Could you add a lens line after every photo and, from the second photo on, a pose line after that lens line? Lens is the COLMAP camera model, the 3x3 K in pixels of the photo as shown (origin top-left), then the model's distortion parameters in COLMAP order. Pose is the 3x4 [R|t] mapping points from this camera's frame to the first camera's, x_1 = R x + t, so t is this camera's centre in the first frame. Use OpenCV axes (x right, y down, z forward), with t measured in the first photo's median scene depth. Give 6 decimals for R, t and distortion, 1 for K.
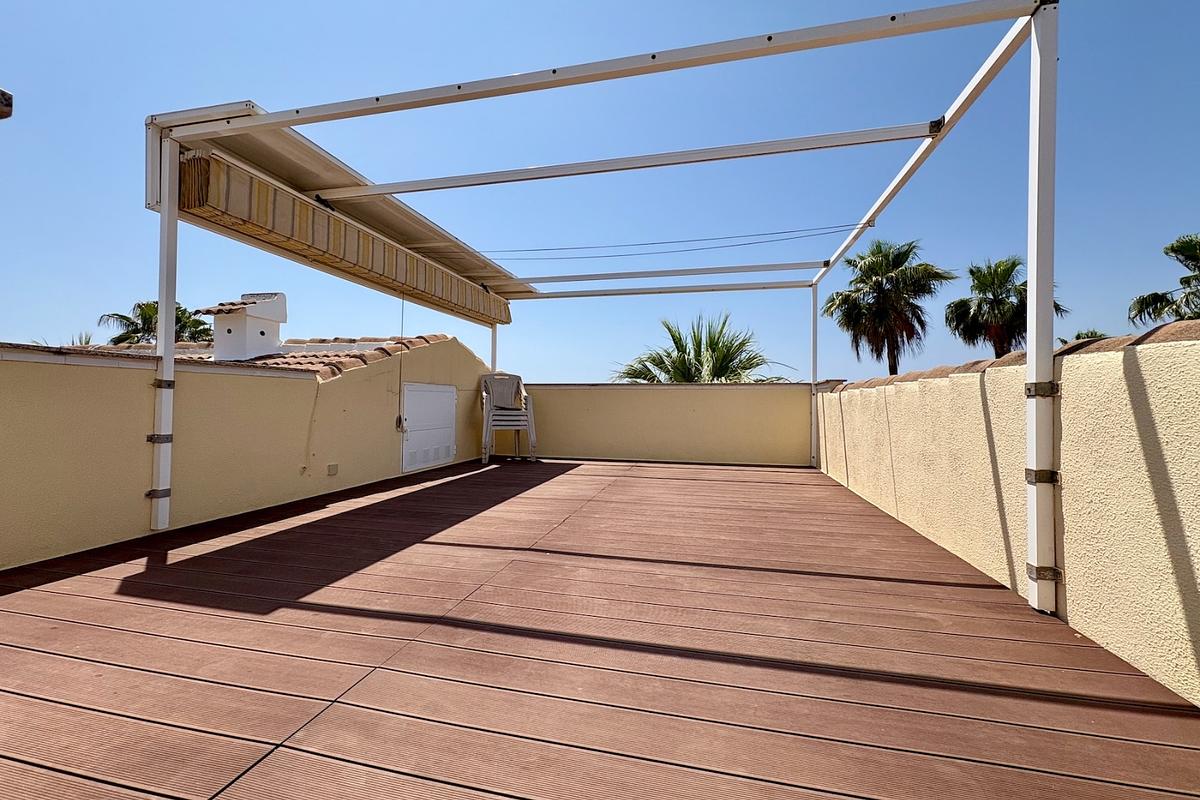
lens RADIAL K [[476.7, 0, 600.0], [0, 476.7, 400.0], [0, 0, 1]] dist [-0.003457, -0.000017]
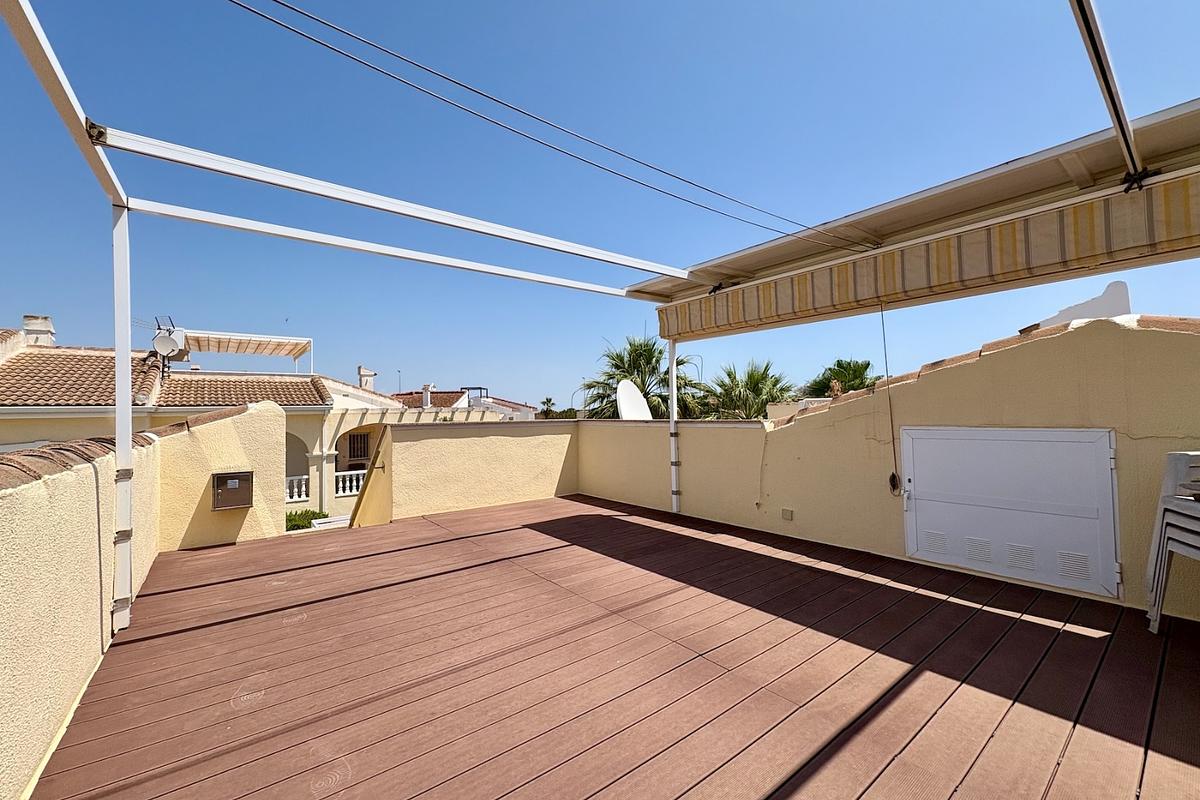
lens RADIAL K [[476.7, 0, 600.0], [0, 476.7, 400.0], [0, 0, 1]] dist [-0.003457, -0.000017]
pose [[-0.619038, -0.012871, -0.785256, 0.491232], [0.020164, 0.999276, -0.032275, -0.073602], [0.785102, -0.035813, -0.618330, 1.274881]]
